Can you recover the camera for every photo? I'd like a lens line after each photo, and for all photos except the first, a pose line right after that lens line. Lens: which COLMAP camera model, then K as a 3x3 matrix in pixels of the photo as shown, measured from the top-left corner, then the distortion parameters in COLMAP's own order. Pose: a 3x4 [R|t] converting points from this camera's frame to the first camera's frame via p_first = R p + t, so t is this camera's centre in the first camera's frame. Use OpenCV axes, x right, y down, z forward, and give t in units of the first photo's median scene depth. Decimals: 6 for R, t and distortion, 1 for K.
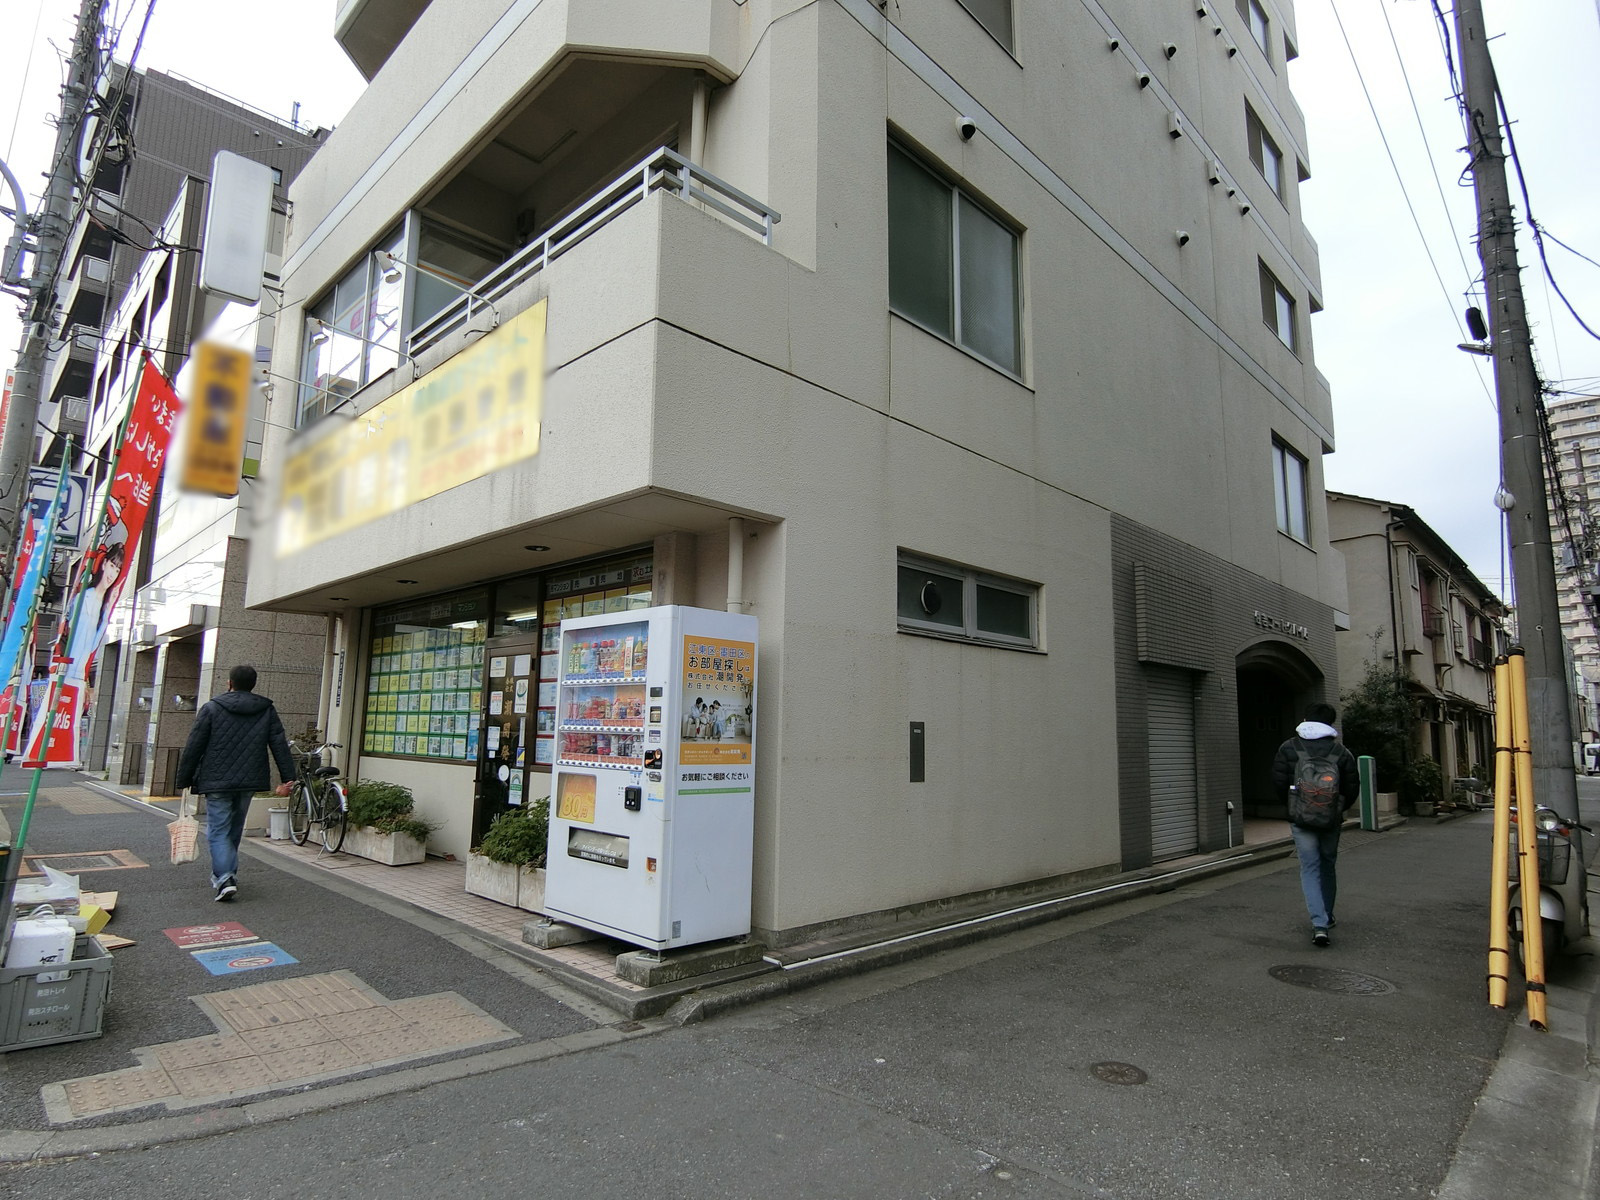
lens RADIAL K [[869.2, 0, 800.0], [0, 869.2, 600.0], [0, 0, 1]] dist [-0.029282, -0.003746]
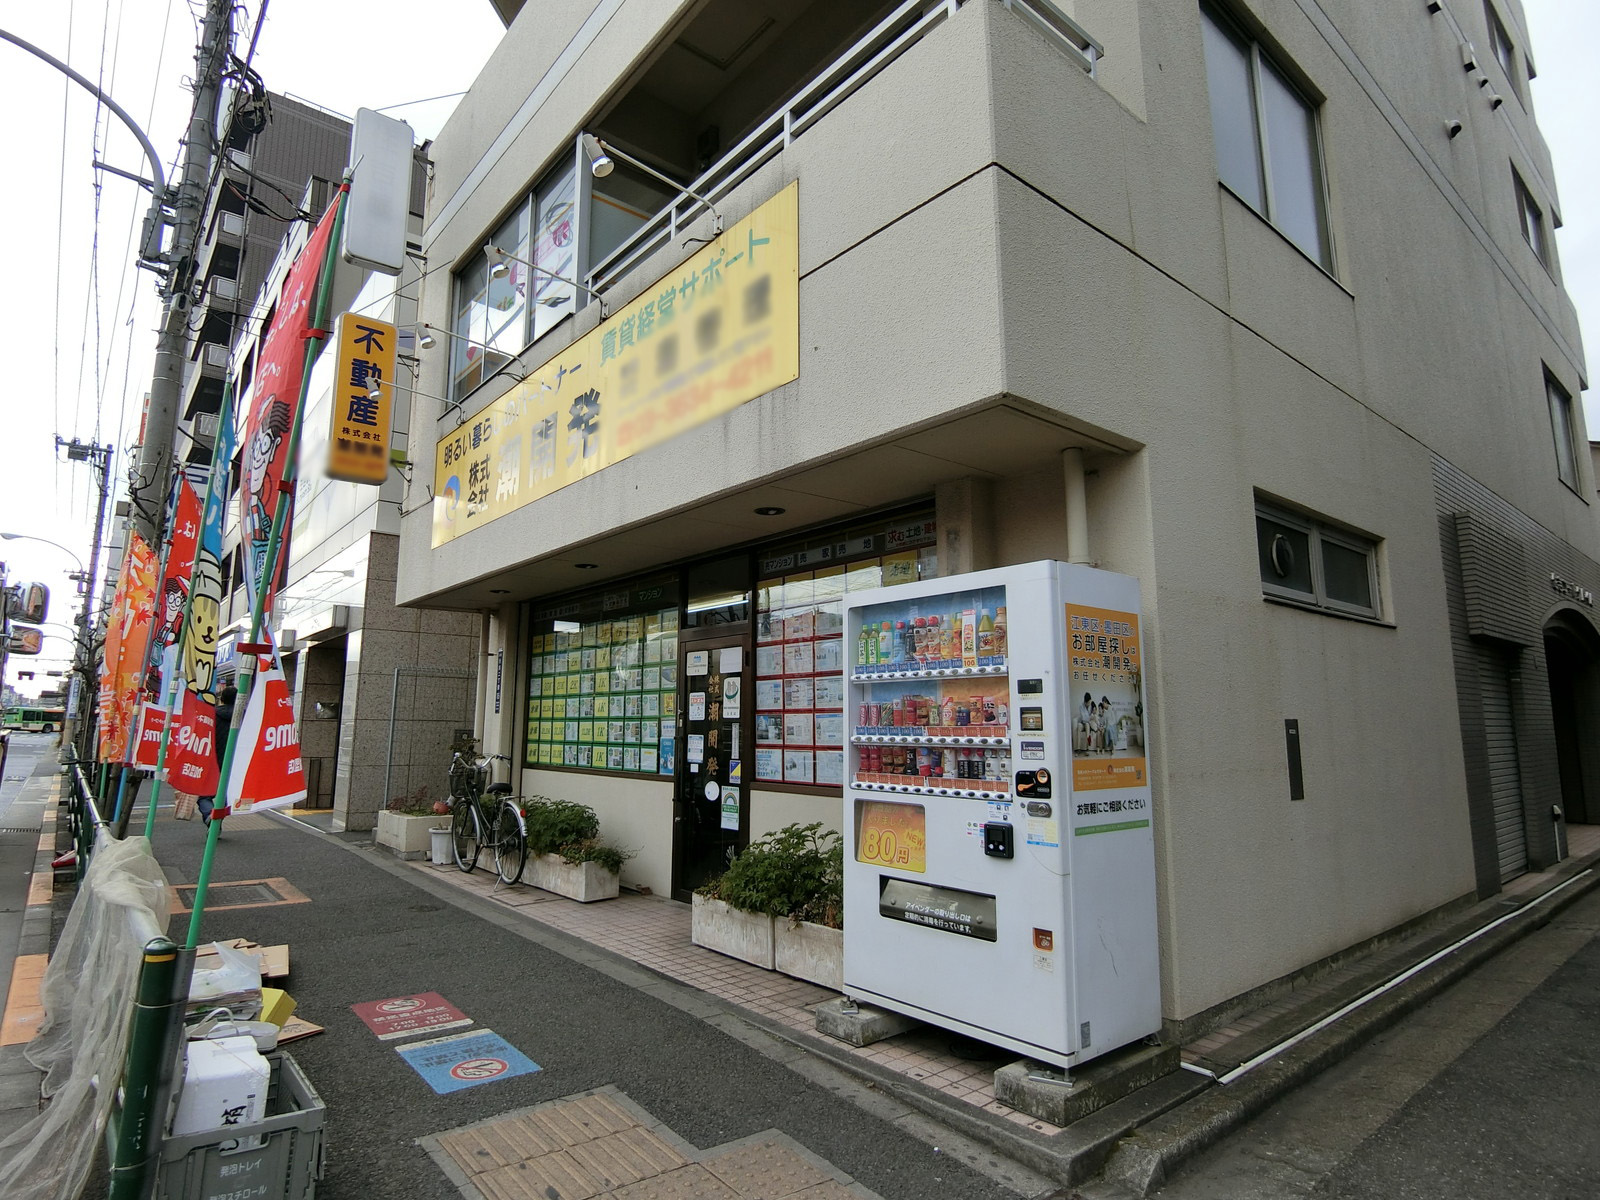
lens RADIAL K [[885.5, 0, 796.4], [0, 885.5, 578.4], [0, 0, 1]] dist [-0.037979, 0.000109]
pose [[0.993169, -0.034304, -0.111526, -0.190672], [0.032239, 0.999275, -0.020260, 0.019627], [0.112140, 0.016526, 0.993555, 0.195118]]
